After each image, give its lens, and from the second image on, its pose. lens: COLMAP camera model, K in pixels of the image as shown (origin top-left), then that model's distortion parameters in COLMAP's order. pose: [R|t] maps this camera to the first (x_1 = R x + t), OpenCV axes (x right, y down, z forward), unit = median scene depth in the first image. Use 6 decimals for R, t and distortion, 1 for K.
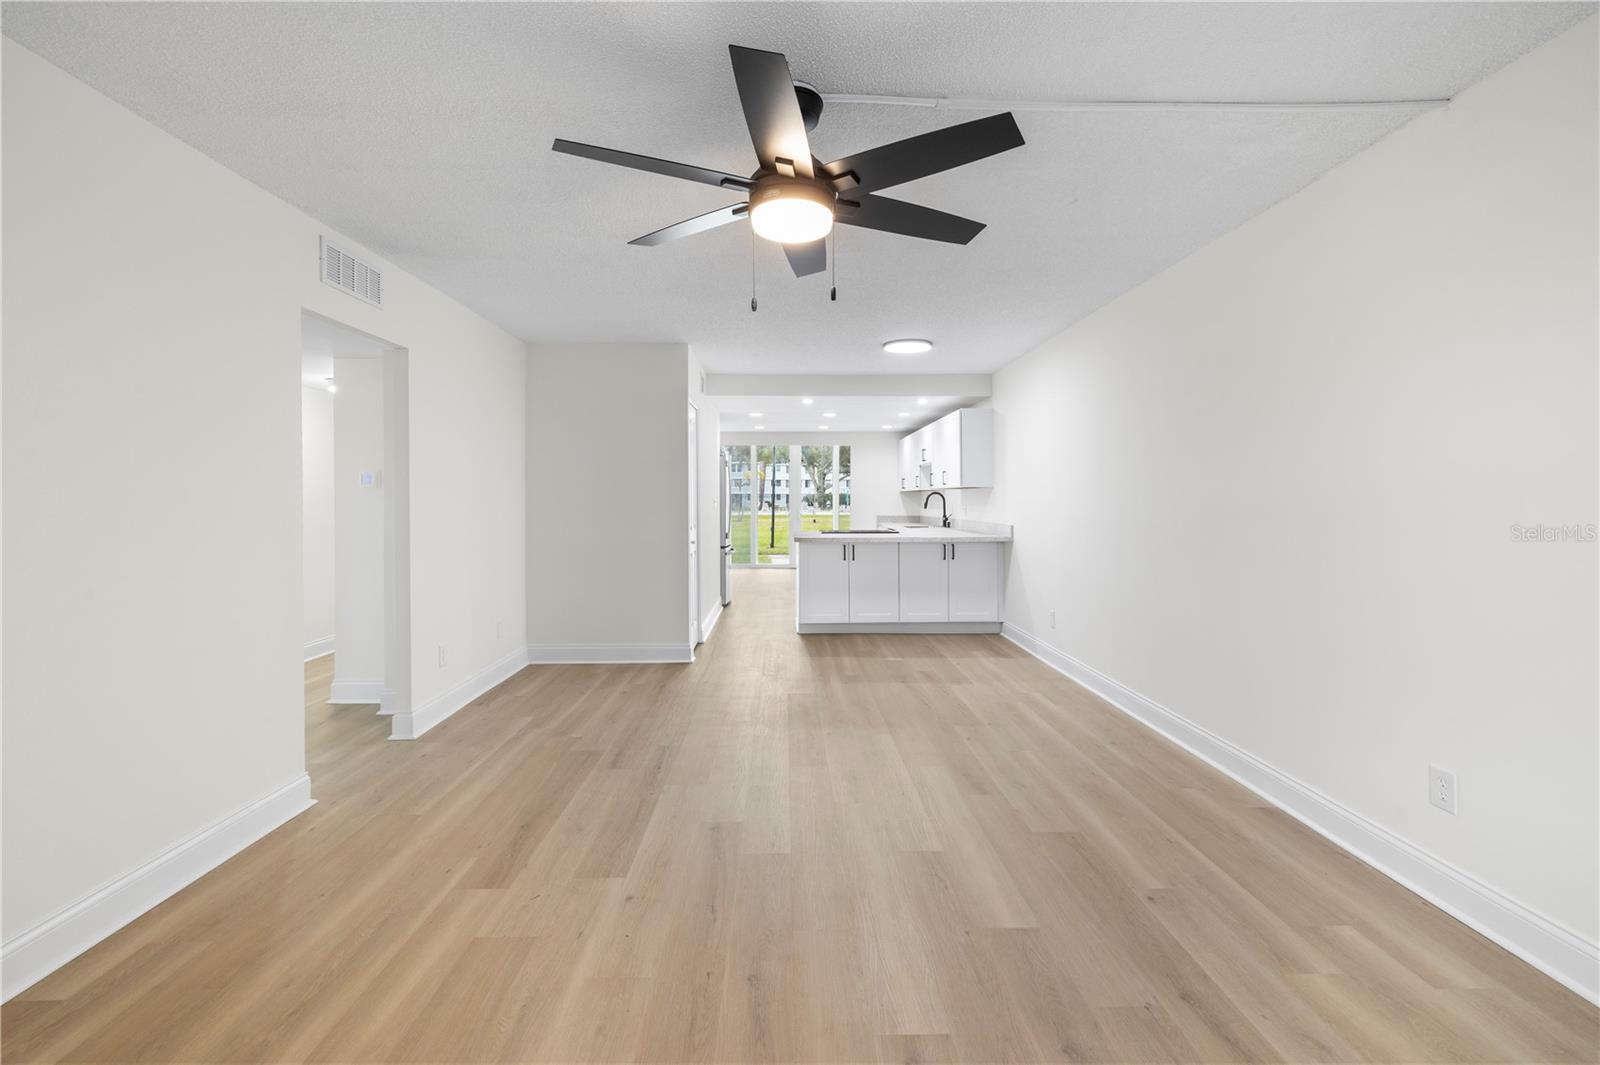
lens RADIAL K [[685.4, 0, 796.9], [0, 685.4, 497.7], [0, 0, 1]] dist [-0.000858, 0.000234]
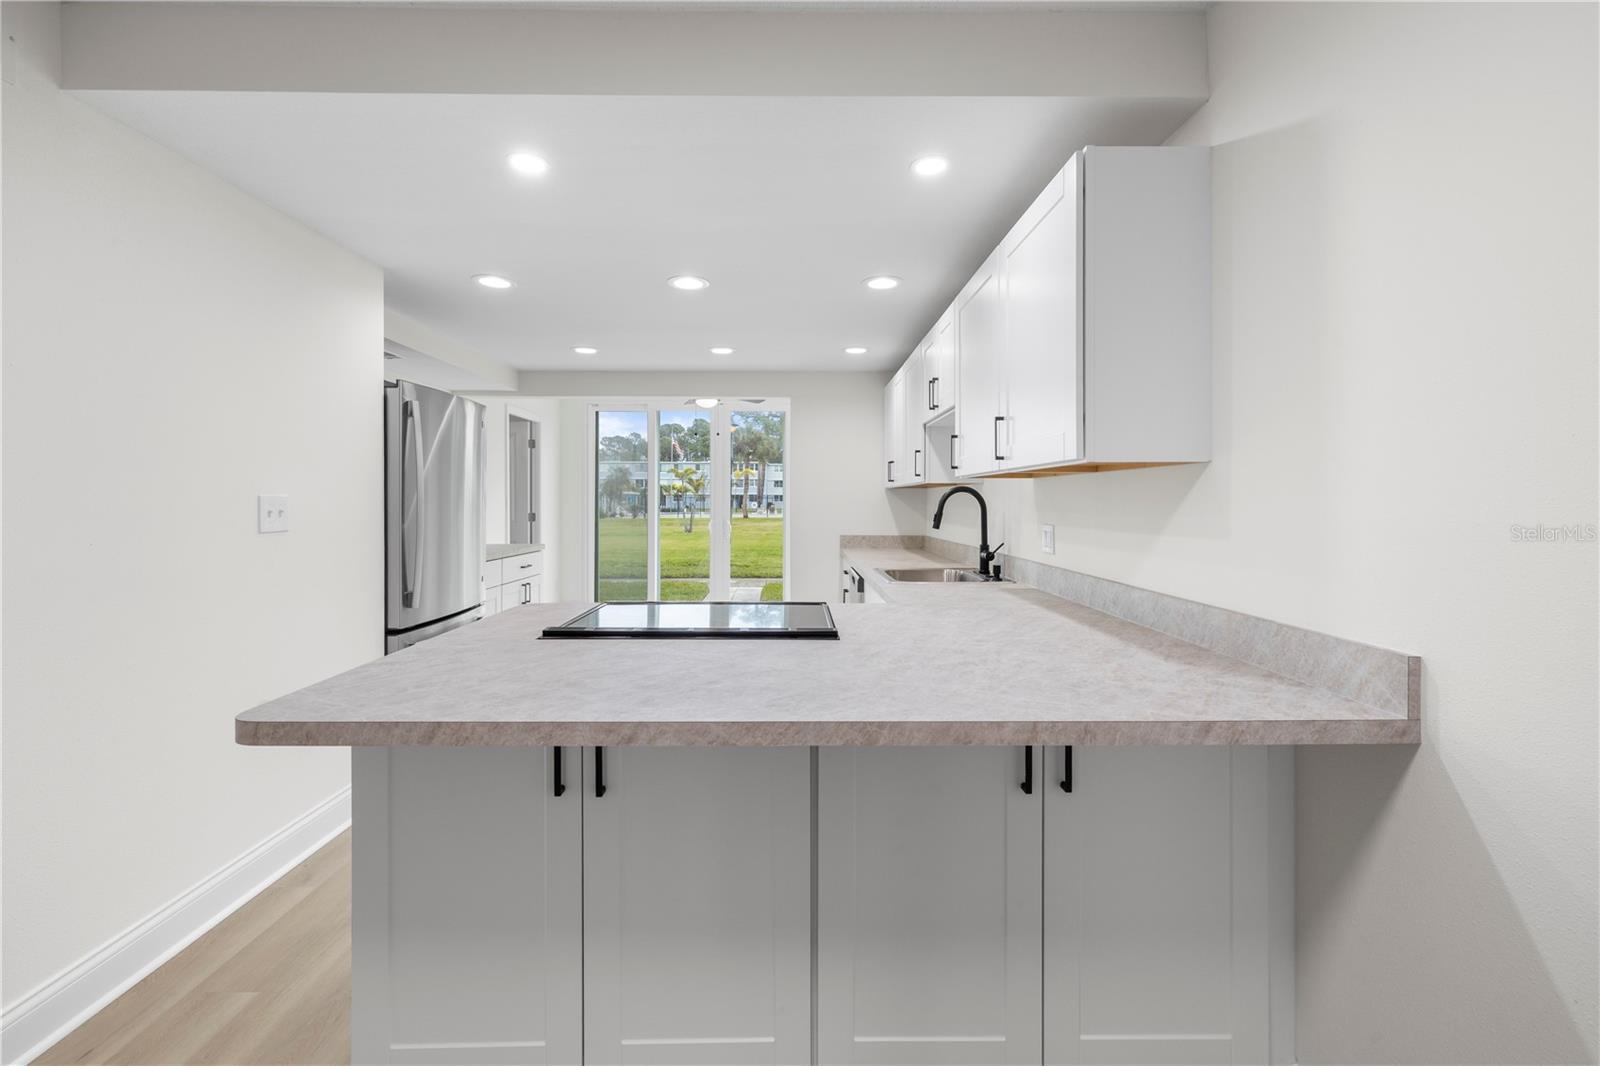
lens RADIAL K [[685.4, 0, 796.9], [0, 685.4, 498.2], [0, 0, 1]] dist [-0.000858, 0.000234]
pose [[0.999913, 0.005161, -0.012176, 0.232460], [-0.005172, 0.999986, -0.000913, -0.001509], [0.012171, 0.000976, 0.999925, 1.257942]]
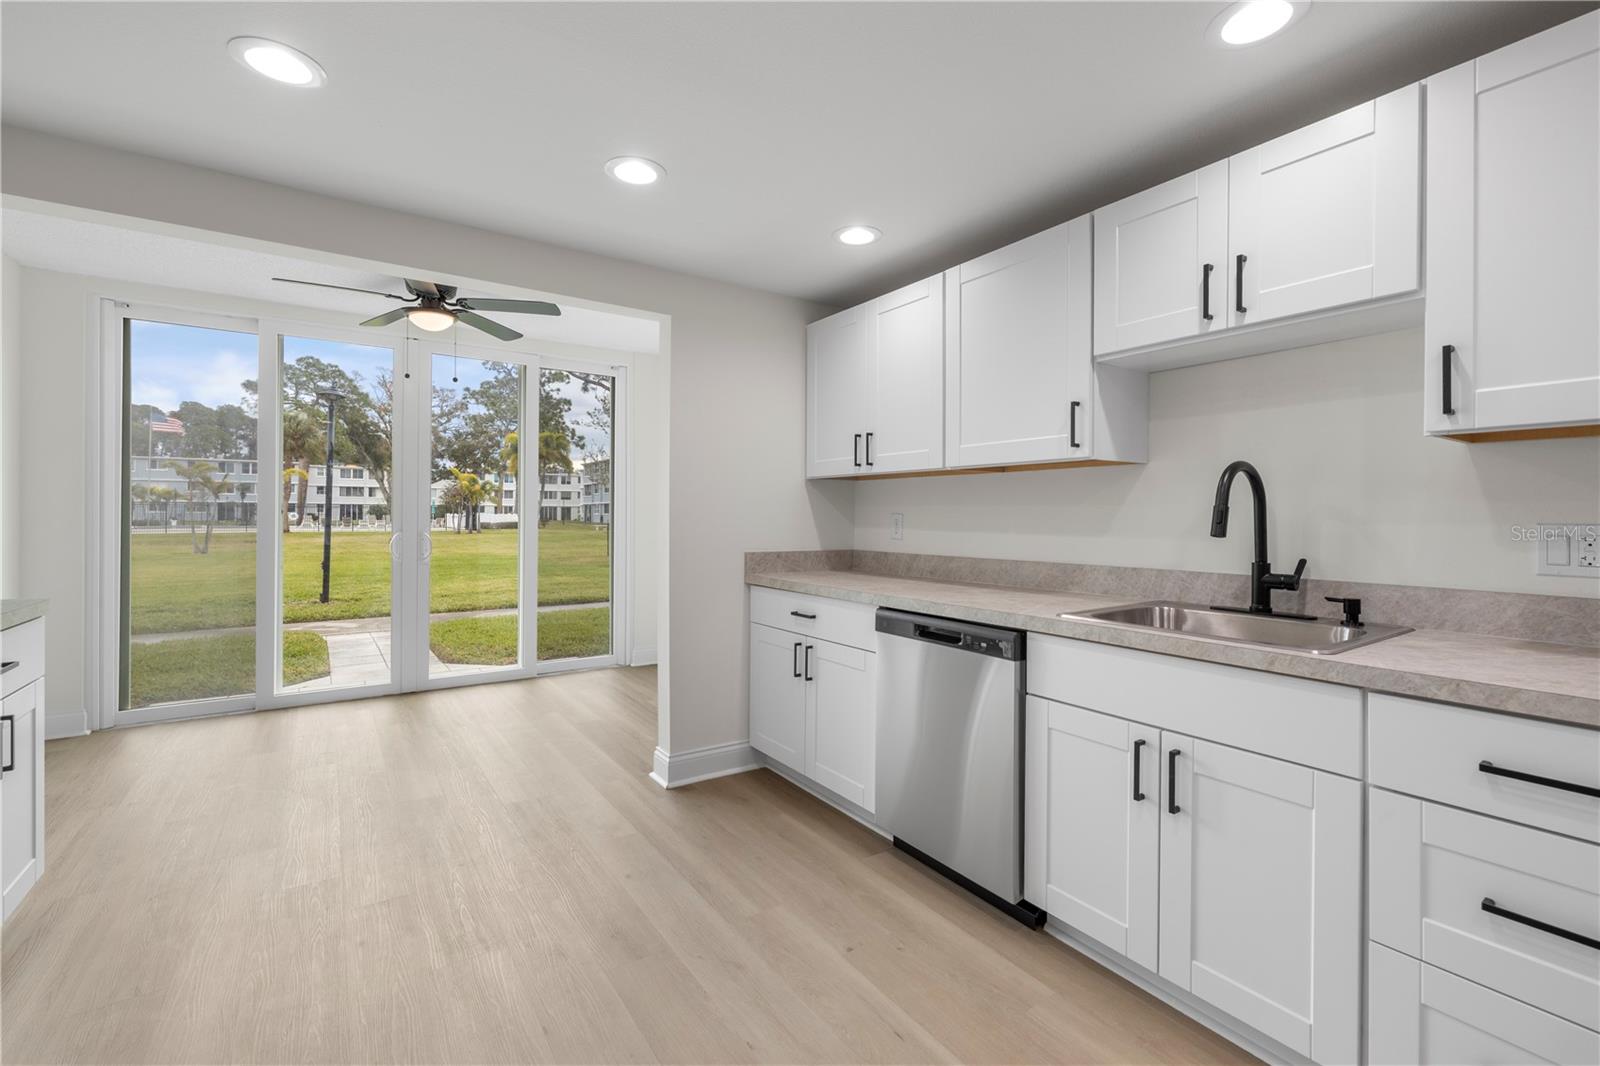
lens RADIAL K [[681.8, 0, 796.9], [0, 681.8, 512.5], [0, 0, 1]] dist [0.001033, -0.000040]
pose [[0.838370, 0.009396, 0.545021, -0.090992], [-0.009915, 0.999949, -0.001987, 0.021444], [-0.545012, -0.003738, 0.838420, 1.868632]]
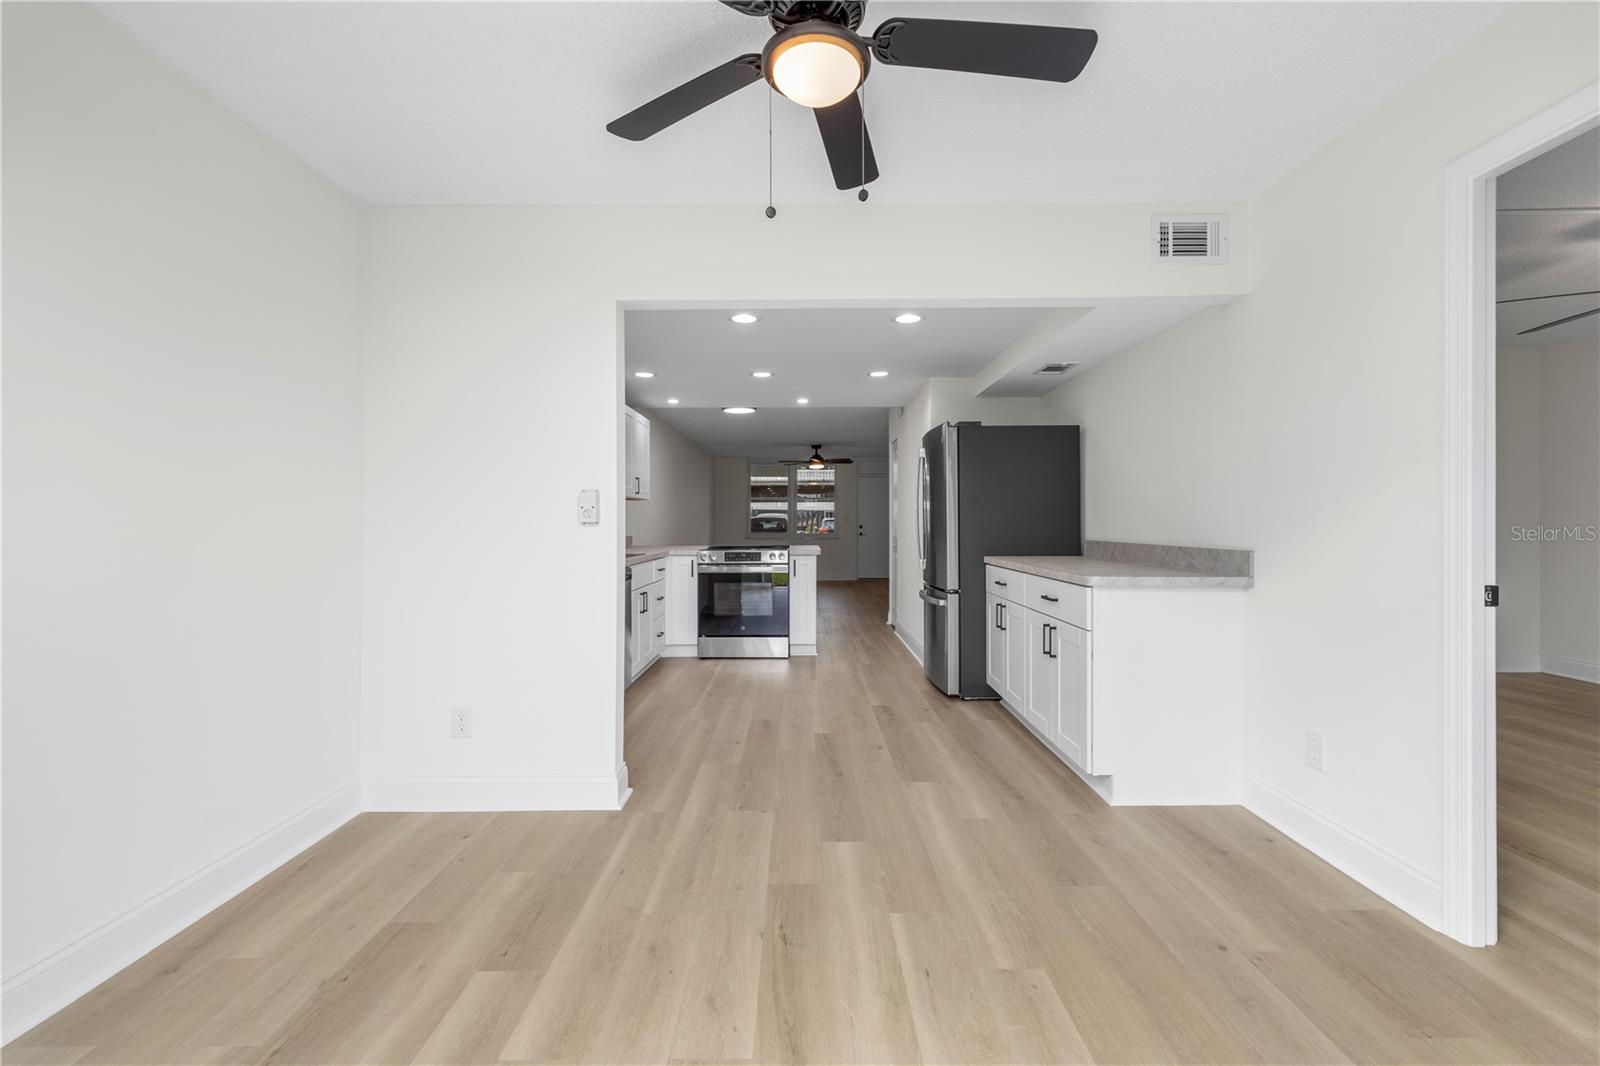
lens RADIAL K [[673.2, 0, 801.7], [0, 673.2, 515.9], [0, 0, 1]] dist [-0.001237, -0.000214]
pose [[-0.999752, 0.004066, 0.021872, -0.002470], [0.003779, 0.999906, -0.013163, 0.036392], [-0.021924, -0.013077, -0.999674, 3.302741]]
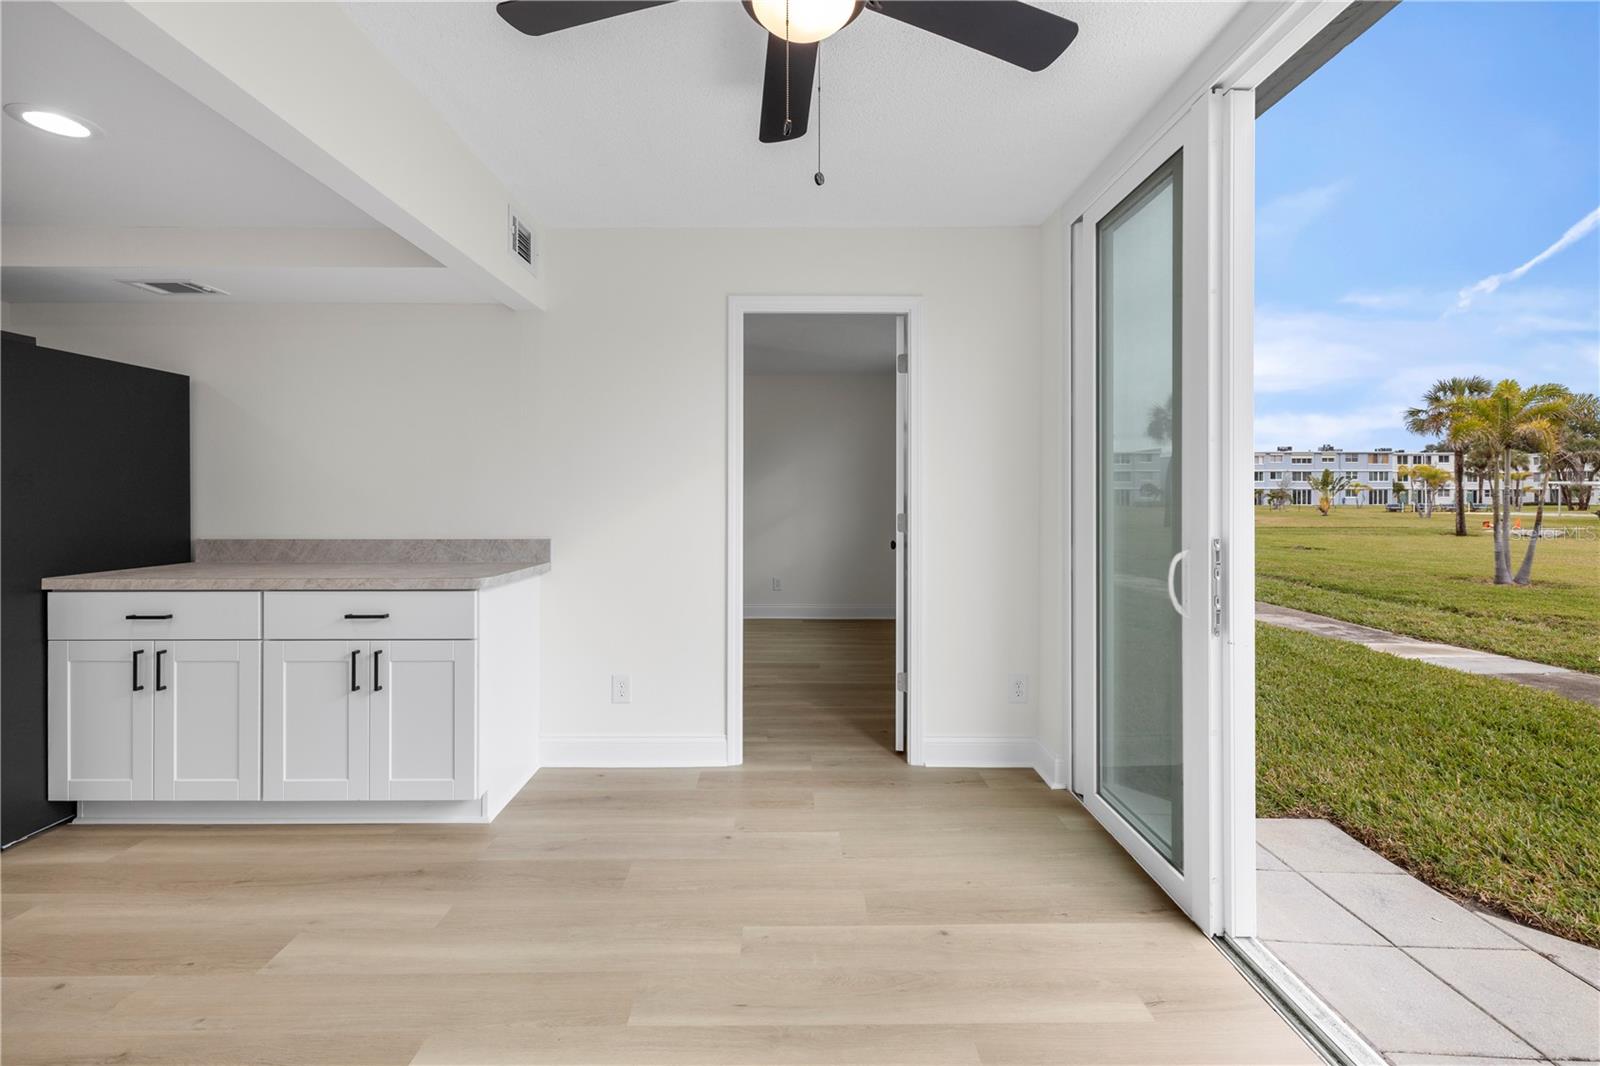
lens RADIAL K [[685.4, 0, 796.9], [0, 685.4, 498.2], [0, 0, 1]] dist [-0.000858, 0.000234]
pose [[-0.010934, 0.003630, -0.999934, 0.342923], [0.004685, 0.999983, 0.003579, 0.016420], [0.999929, -0.004645, -0.010951, 2.901875]]
